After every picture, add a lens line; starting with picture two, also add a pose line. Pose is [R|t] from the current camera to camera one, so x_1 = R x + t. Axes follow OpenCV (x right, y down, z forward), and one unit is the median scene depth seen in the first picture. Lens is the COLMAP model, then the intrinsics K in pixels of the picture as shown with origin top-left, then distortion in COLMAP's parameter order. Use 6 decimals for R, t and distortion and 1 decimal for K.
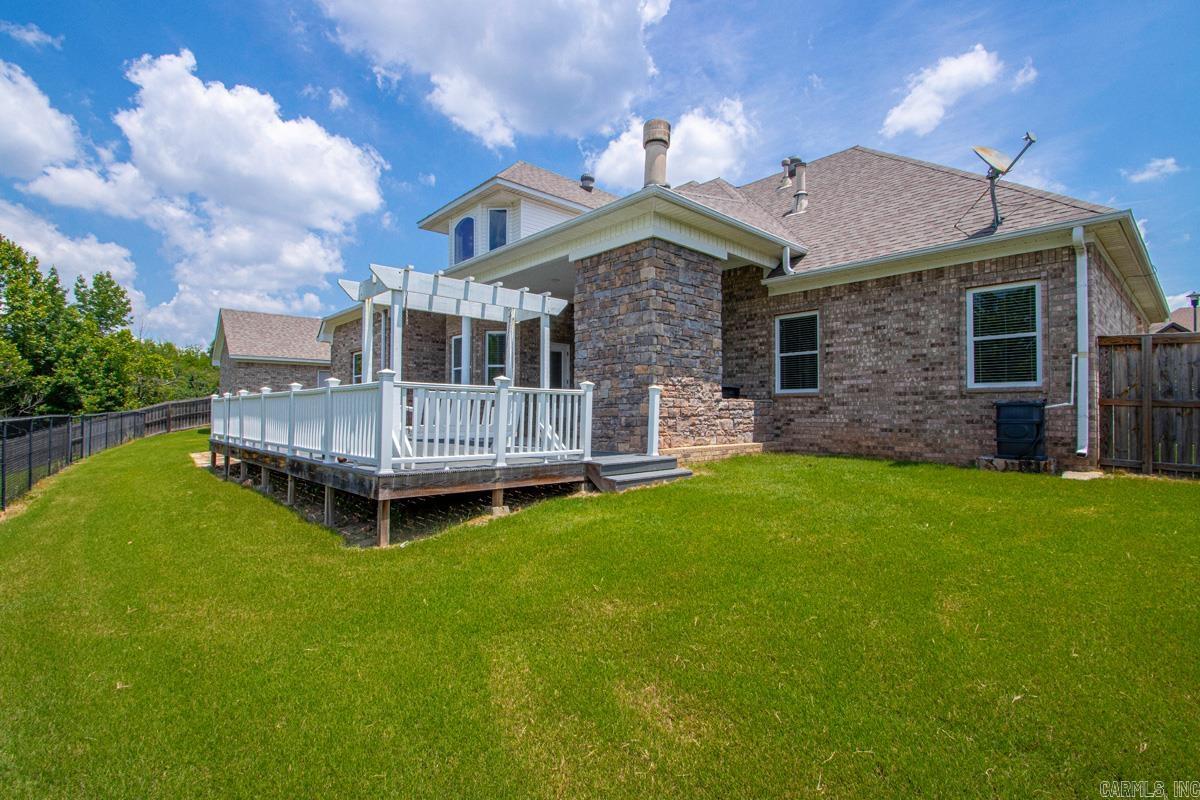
lens RADIAL K [[569.3, 0, 596.6], [0, 569.3, 392.1], [0, 0, 1]] dist [-0.002921, -0.007439]
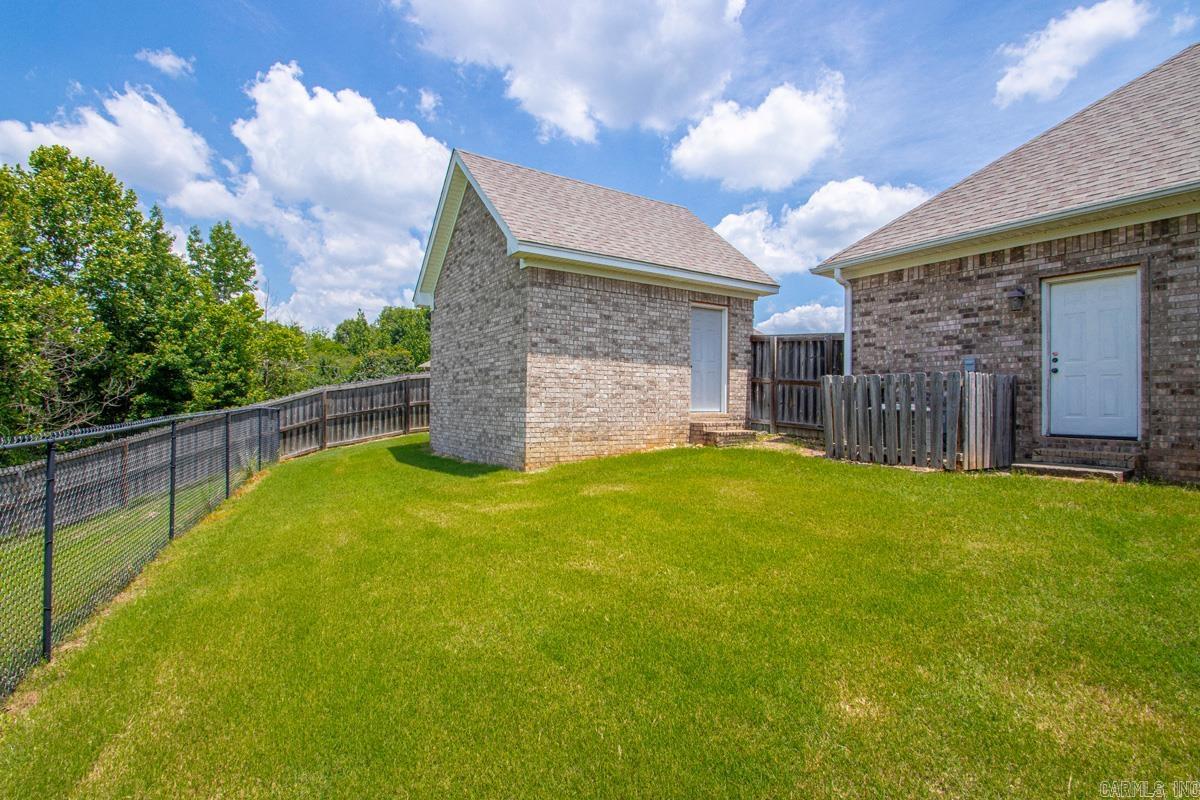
lens RADIAL K [[557.4, 0, 583.4], [0, 557.4, 400.4], [0, 0, 1]] dist [0.006663, -0.013797]
pose [[0.987470, 0.004953, -0.157729, -0.259304], [-0.000951, 0.999676, 0.025439, 0.009128], [0.157804, -0.024970, 0.987155, 0.317146]]
